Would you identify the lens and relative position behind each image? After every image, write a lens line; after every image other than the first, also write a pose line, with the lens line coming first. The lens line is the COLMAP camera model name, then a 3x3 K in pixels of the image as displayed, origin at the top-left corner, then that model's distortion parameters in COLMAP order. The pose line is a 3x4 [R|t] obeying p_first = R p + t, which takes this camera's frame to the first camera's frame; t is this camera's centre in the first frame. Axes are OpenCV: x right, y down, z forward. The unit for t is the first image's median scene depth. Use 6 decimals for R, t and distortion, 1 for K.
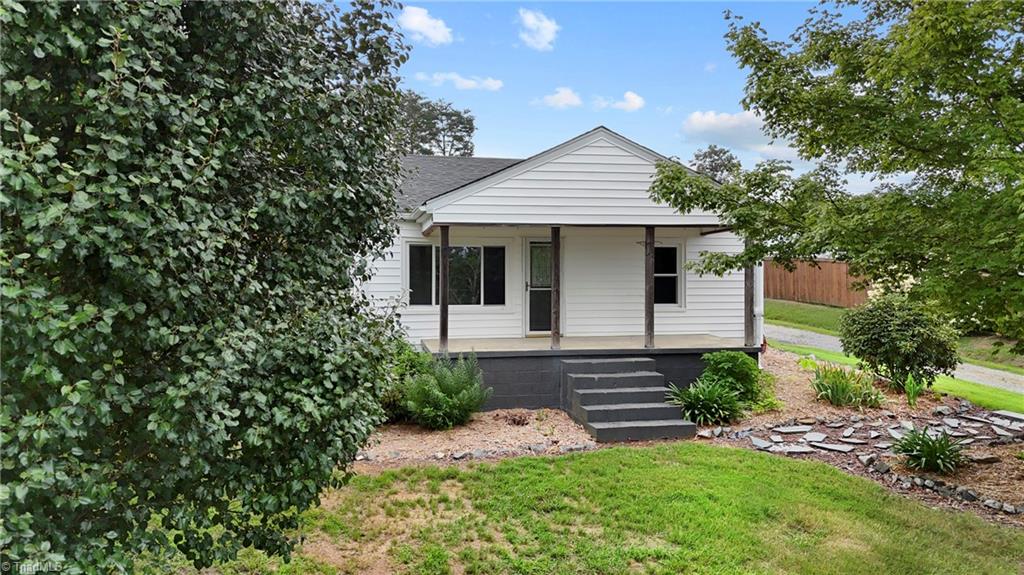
lens RADIAL K [[764.1, 0, 506.6], [0, 764.1, 287.0], [0, 0, 1]] dist [0.026474, -0.026927]
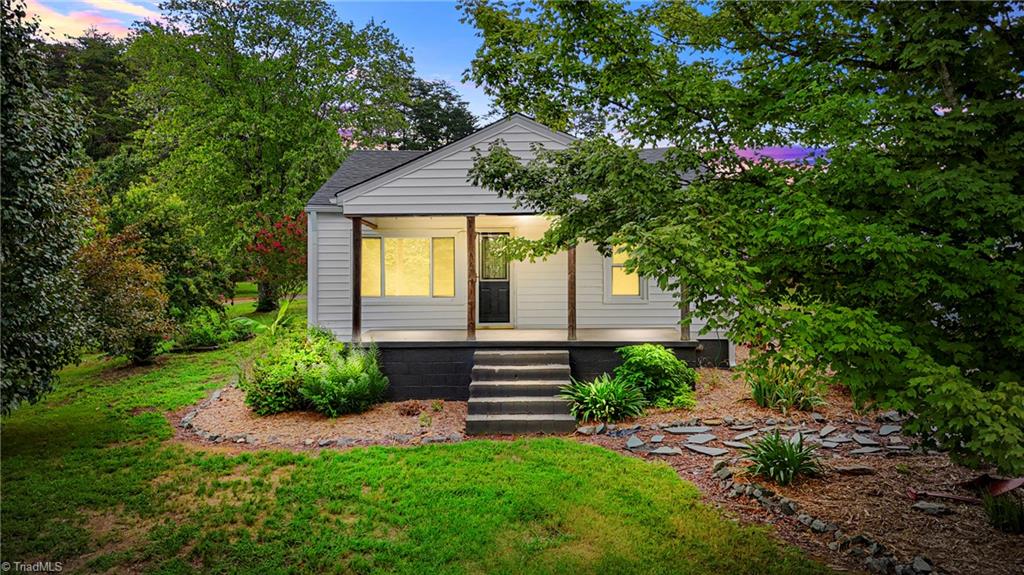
lens RADIAL K [[764.1, 0, 511.6], [0, 764.1, 286.9], [0, 0, 1]] dist [0.026474, -0.026927]
pose [[0.977906, -0.000296, -0.209046, 0.449468], [0.001718, 0.999977, 0.006621, 0.008122], [0.209039, -0.006834, 0.977883, 0.064707]]
